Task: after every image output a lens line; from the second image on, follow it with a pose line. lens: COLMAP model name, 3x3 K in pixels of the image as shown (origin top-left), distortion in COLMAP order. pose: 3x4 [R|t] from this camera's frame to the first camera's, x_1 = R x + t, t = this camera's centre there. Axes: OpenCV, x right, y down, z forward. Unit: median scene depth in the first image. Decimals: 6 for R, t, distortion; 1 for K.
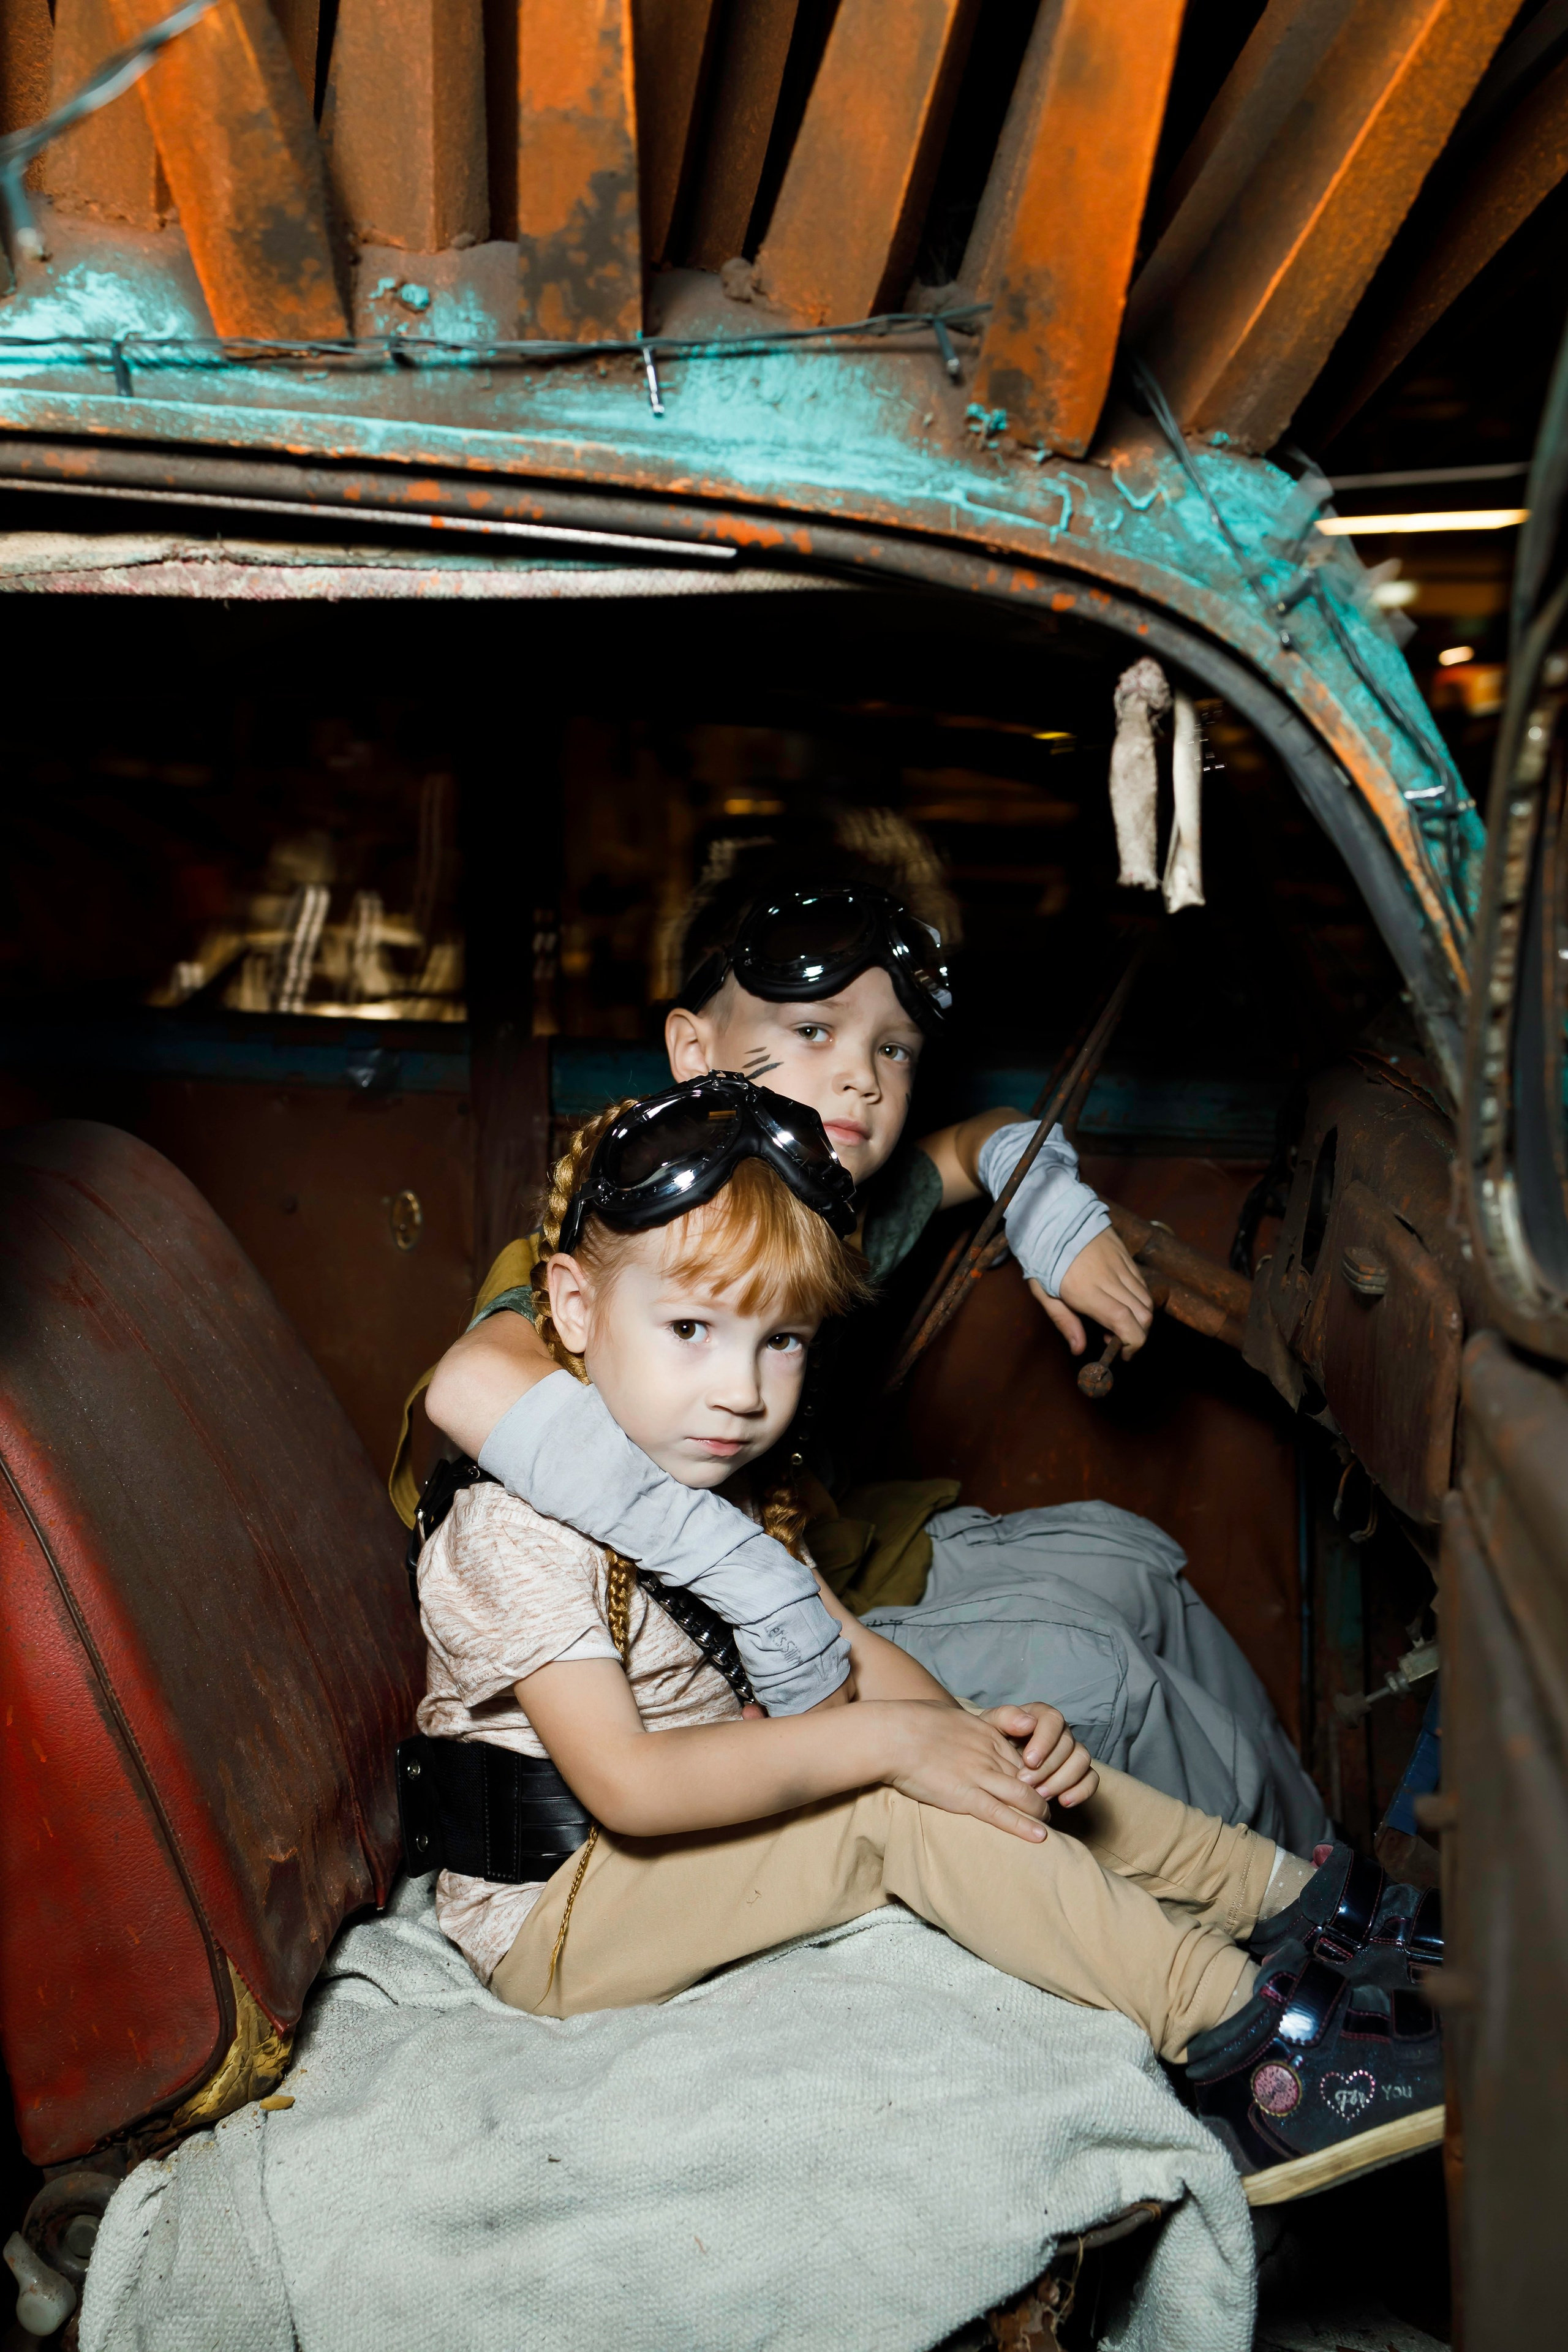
lens RADIAL K [[2520.1, 0, 784.0], [0, 2520.1, 1176.0], [0, 0, 1]] dist [-0.015225, 0.016566]
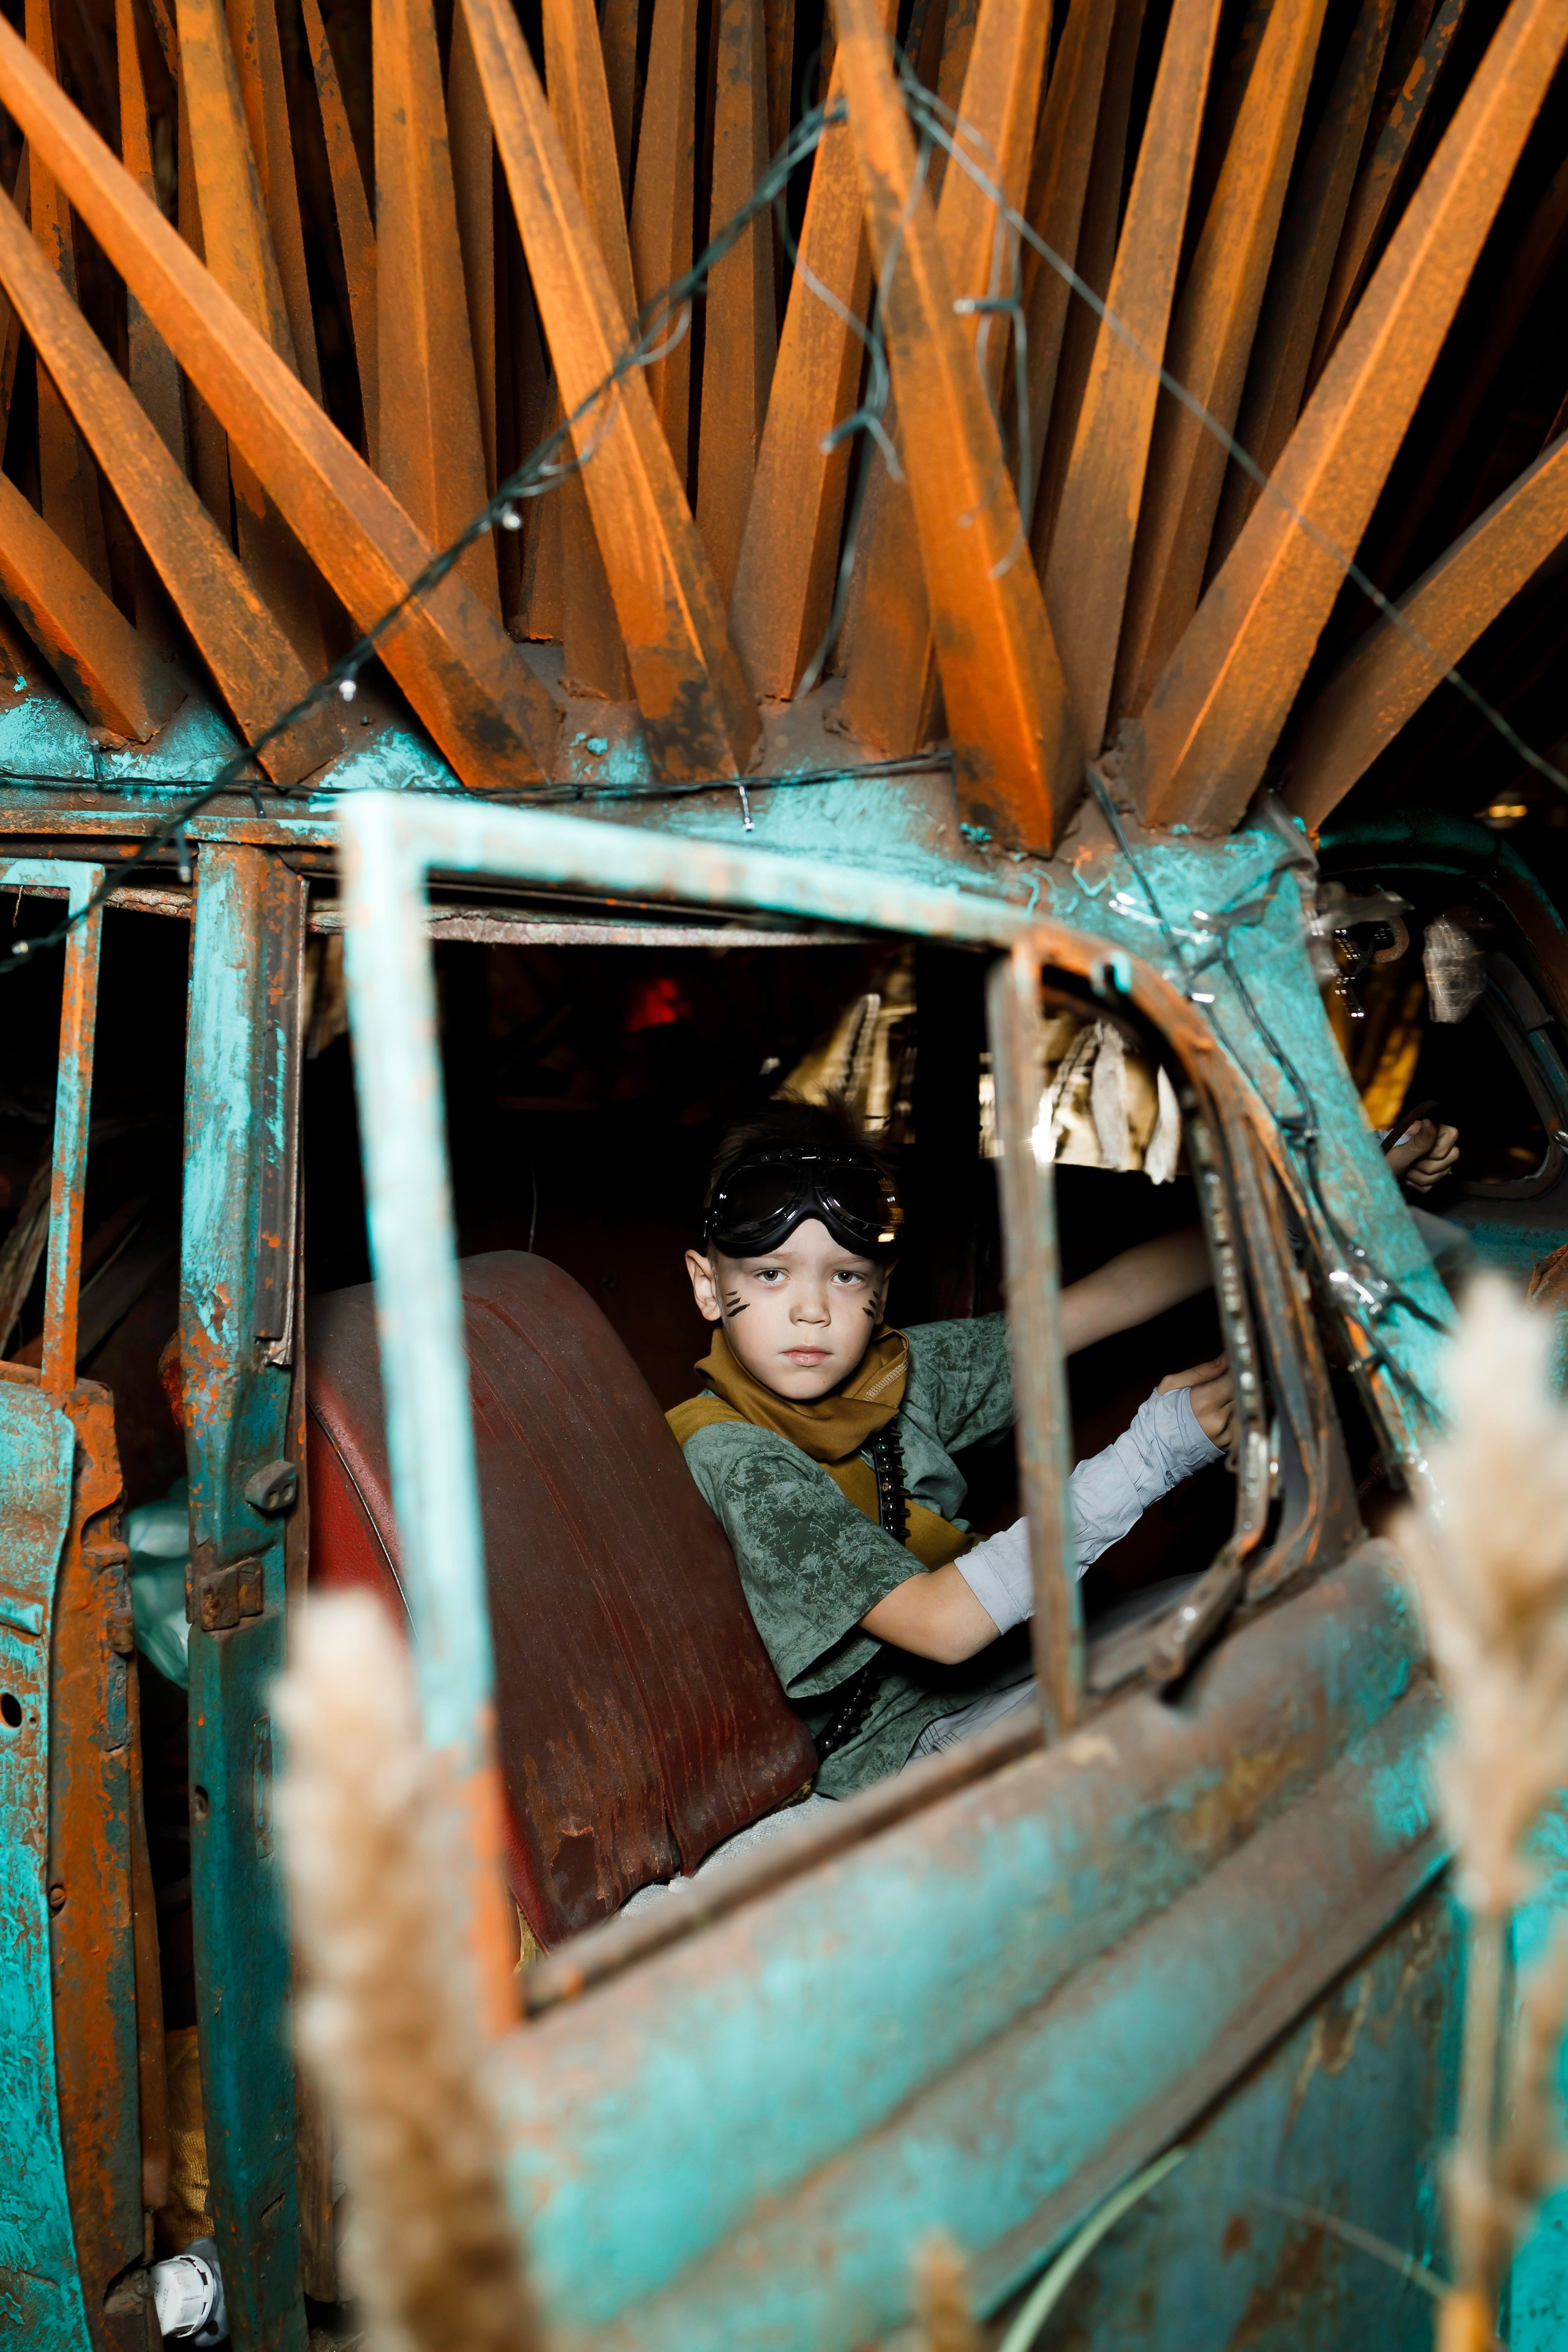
lens RADIAL K [[2698.1, 0, 787.8], [0, 2698.1, 1070.5], [0, 0, 1]] dist [-0.009367, 0.005742]
pose [[0.937117, 0.026526, -0.348007, 0.490150], [-0.033109, 0.999367, -0.012982, -0.148862], [0.347442, 0.023687, 0.937402, -0.391408]]
